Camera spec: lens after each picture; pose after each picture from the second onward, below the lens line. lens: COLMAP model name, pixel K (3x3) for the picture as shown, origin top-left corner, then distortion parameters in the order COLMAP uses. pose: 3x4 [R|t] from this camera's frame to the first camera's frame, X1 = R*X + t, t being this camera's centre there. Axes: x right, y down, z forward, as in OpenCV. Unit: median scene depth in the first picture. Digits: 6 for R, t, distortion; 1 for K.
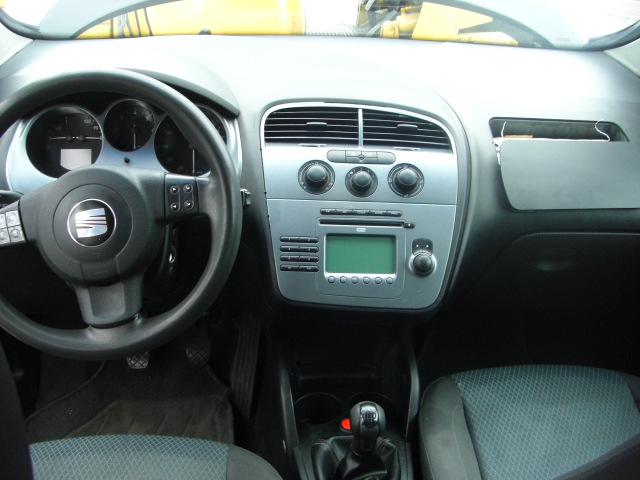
lens RADIAL K [[760.2, 0, 320.0], [0, 760.2, 240.0], [0, 0, 1]] dist [-0.156526, 0.035997]
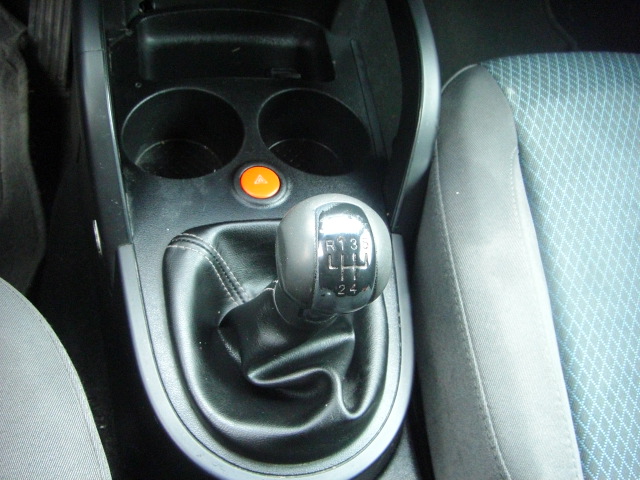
lens RADIAL K [[760.2, 0, 320.0], [0, 760.2, 240.0], [0, 0, 1]] dist [-0.156526, 0.035997]
pose [[0.985549, 0.034172, 0.165911, 0.004163], [-0.111959, 0.866415, 0.486611, 0.066960], [-0.127119, -0.498154, 0.857720, 0.606746]]
